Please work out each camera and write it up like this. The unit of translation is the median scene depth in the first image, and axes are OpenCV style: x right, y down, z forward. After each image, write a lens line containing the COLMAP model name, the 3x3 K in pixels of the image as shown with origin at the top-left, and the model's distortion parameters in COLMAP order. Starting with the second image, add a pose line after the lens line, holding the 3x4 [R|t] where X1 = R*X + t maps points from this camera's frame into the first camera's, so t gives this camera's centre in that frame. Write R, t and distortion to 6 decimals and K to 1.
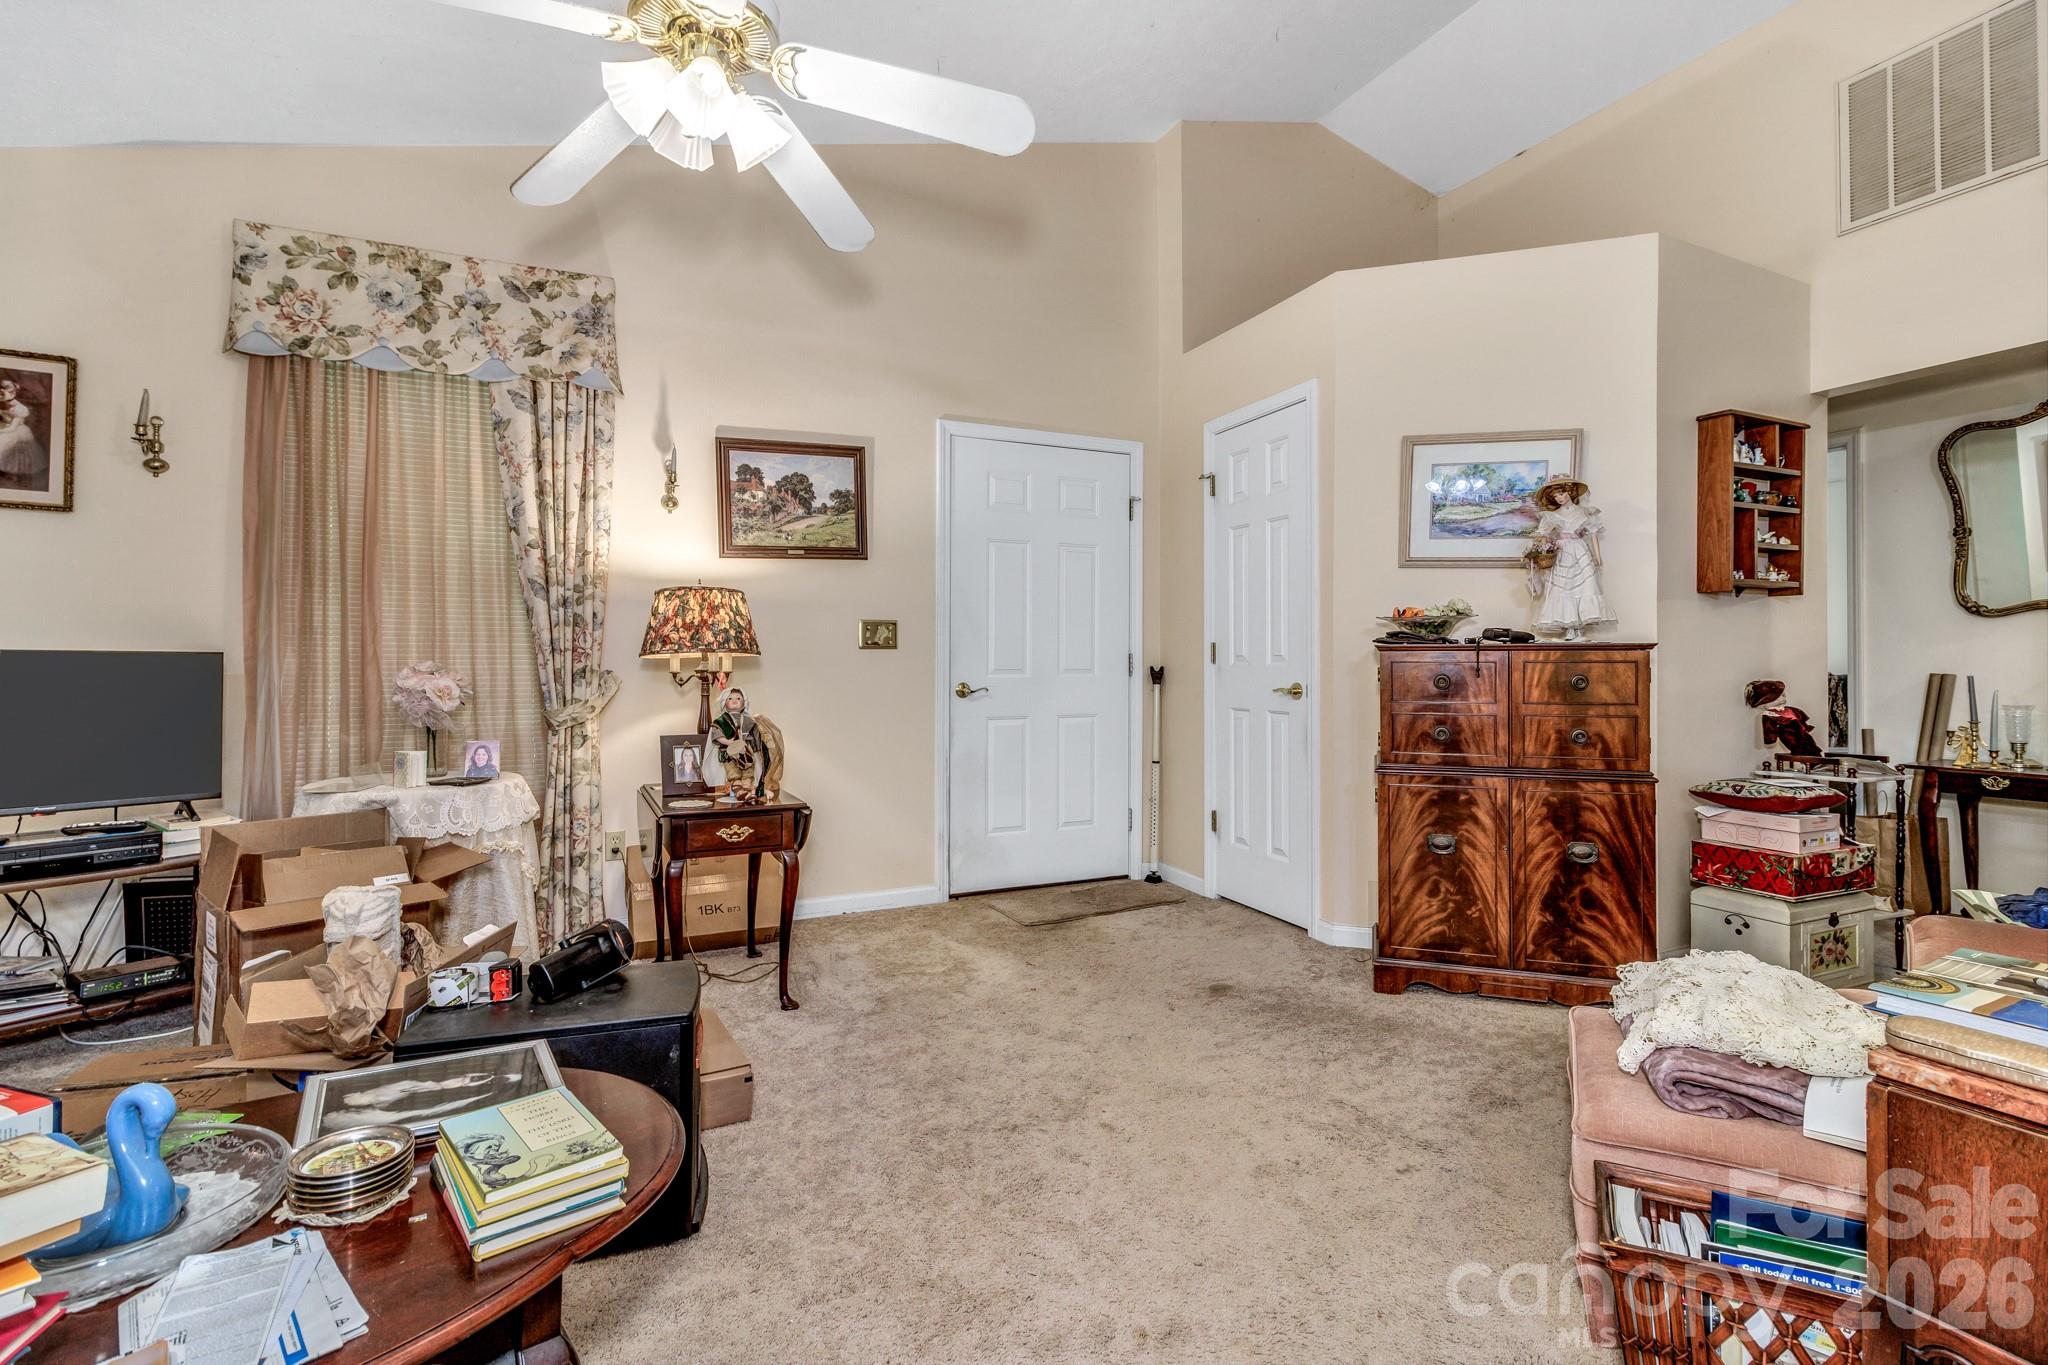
lens RADIAL K [[967.7, 0, 1057.0], [0, 967.7, 652.6], [0, 0, 1]] dist [0.008855, -0.001618]
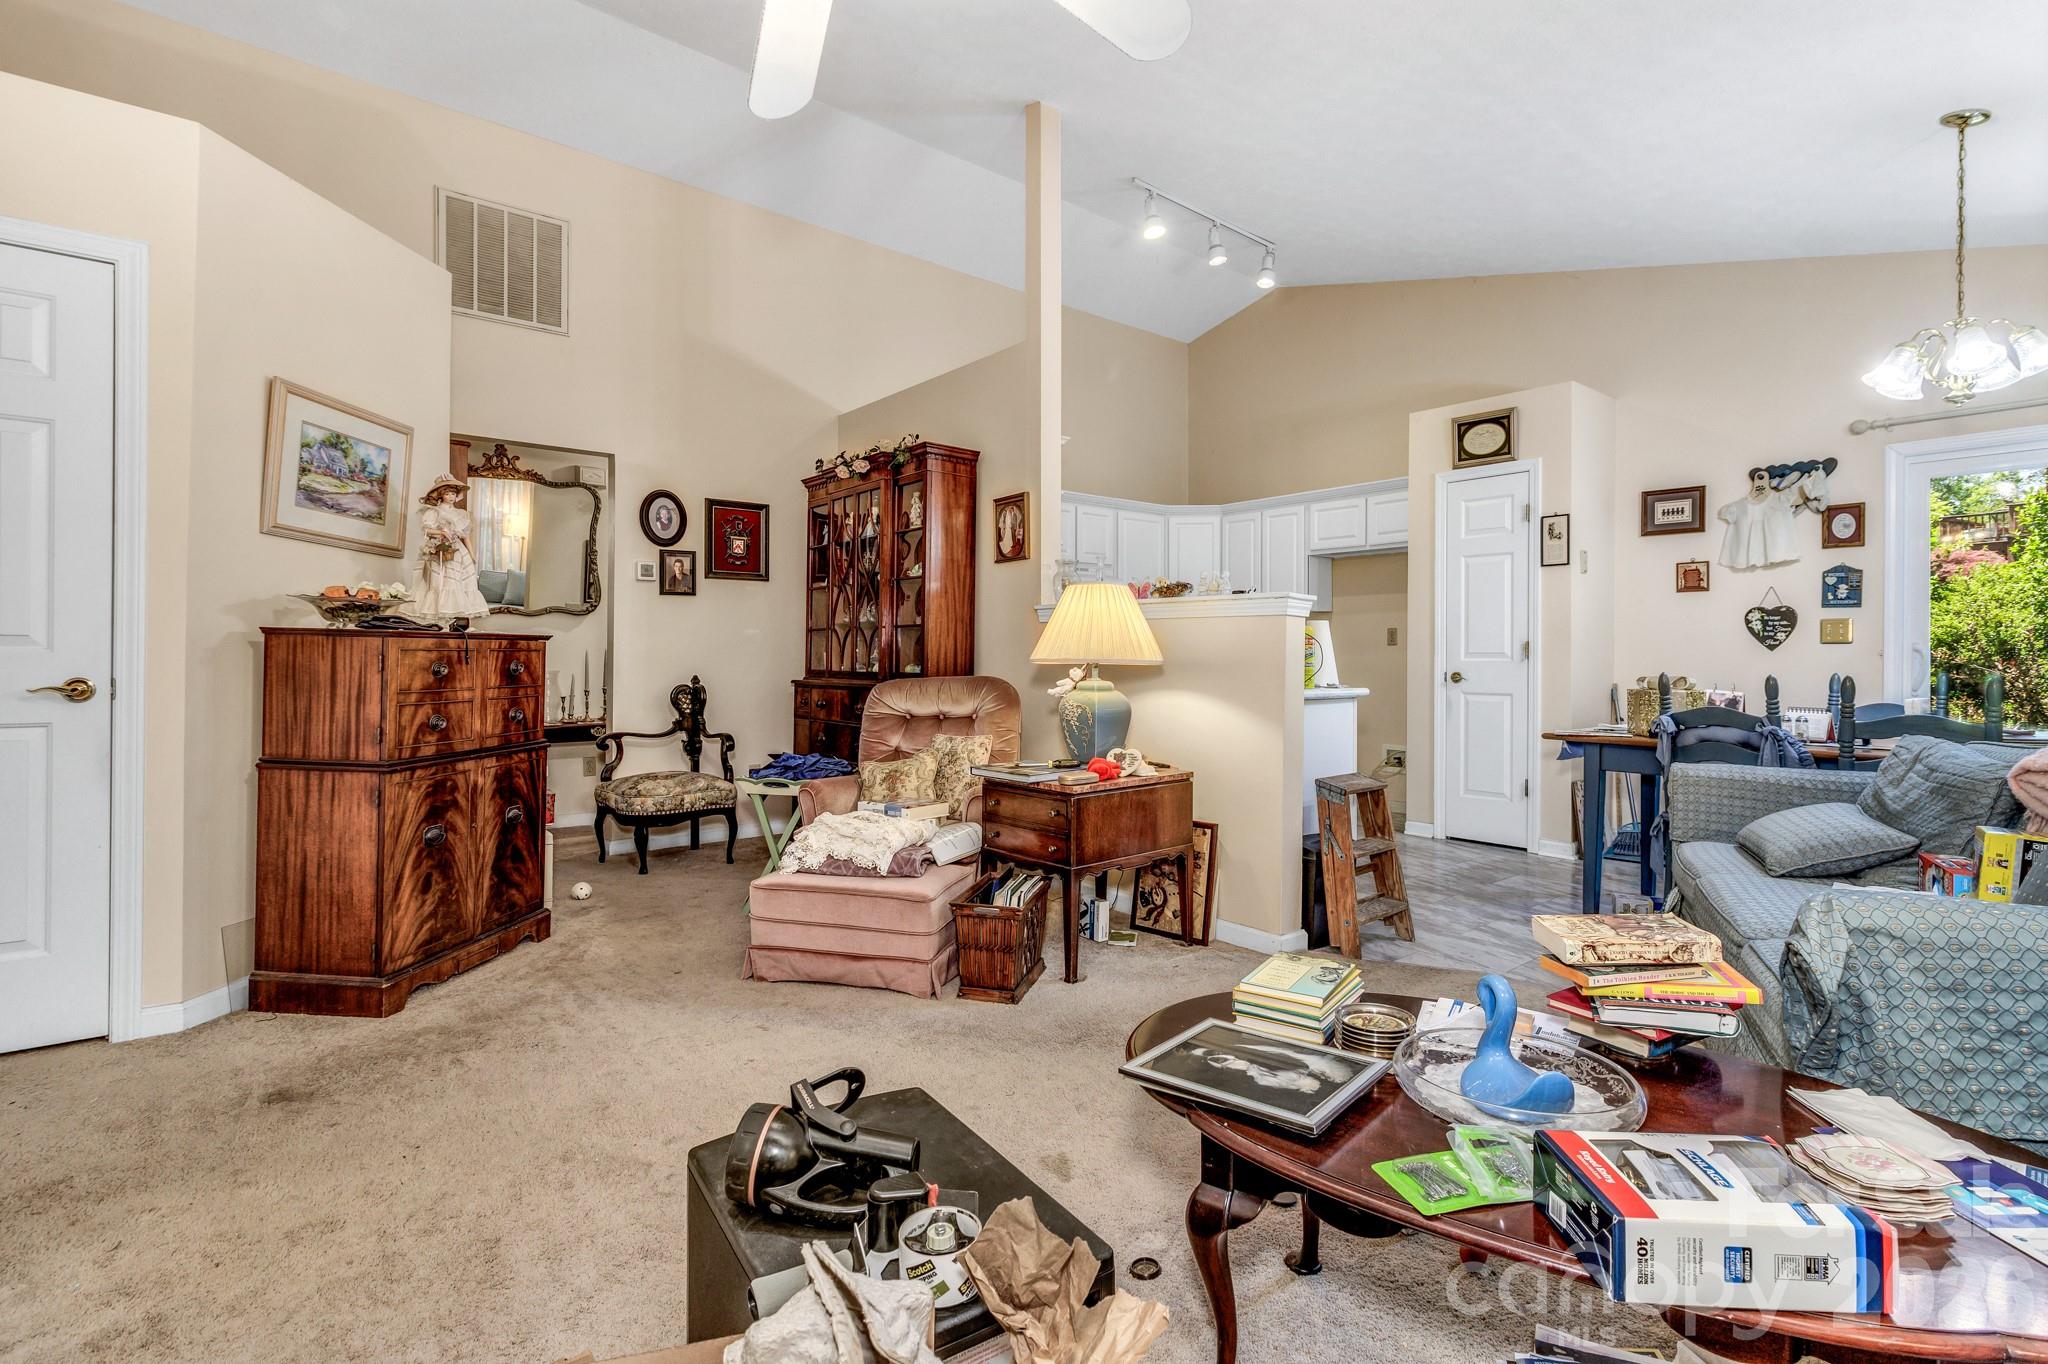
lens RADIAL K [[967.7, 0, 1027.7], [0, 967.7, 651.5], [0, 0, 1]] dist [0.008855, -0.001618]
pose [[-0.247109, 0.002369, 0.968985, -0.707838], [-0.017715, 0.999819, -0.006962, 0.008135], [-0.968826, -0.018886, -0.247022, 0.670508]]
